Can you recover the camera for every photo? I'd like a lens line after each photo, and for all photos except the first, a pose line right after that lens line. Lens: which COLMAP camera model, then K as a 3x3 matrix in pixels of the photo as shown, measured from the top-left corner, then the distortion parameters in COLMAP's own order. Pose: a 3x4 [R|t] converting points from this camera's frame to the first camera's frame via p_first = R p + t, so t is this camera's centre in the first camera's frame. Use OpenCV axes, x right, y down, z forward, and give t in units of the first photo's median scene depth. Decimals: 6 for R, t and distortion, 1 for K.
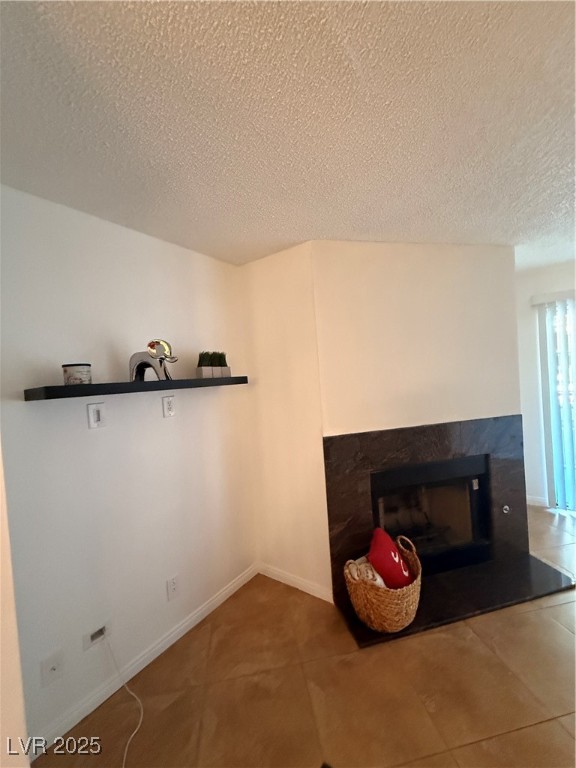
lens RADIAL K [[305.8, 0, 289.5], [0, 305.8, 384.7], [0, 0, 1]] dist [0.001260, 0.000325]
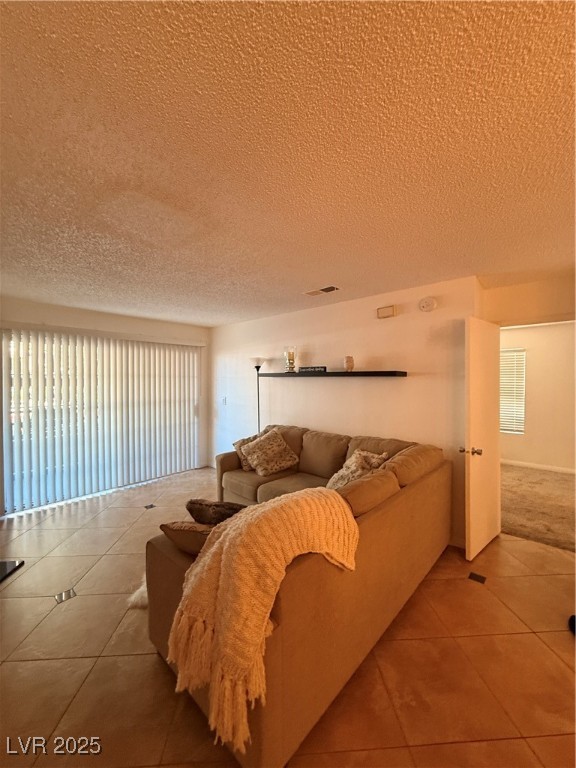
lens RADIAL K [[305.8, 0, 289.3], [0, 305.8, 383.6], [0, 0, 1]] dist [0.001260, 0.000325]
pose [[0.106453, 0.057504, 0.992654, -0.214728], [0.015931, 0.998100, -0.059528, 0.021770], [-0.994190, 0.022151, 0.105335, -0.218511]]
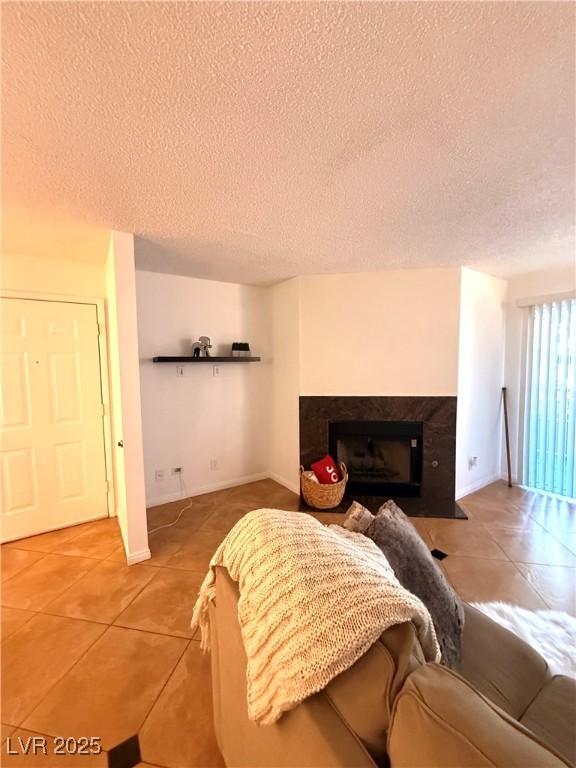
lens RADIAL K [[305.8, 0, 291.0], [0, 305.8, 384.7], [0, 0, 1]] dist [0.001260, 0.000325]
pose [[0.937256, 0.081736, -0.338924, 0.619376], [-0.059639, 0.995389, 0.075128, -0.011885], [0.343502, -0.050201, 0.937809, -0.561304]]
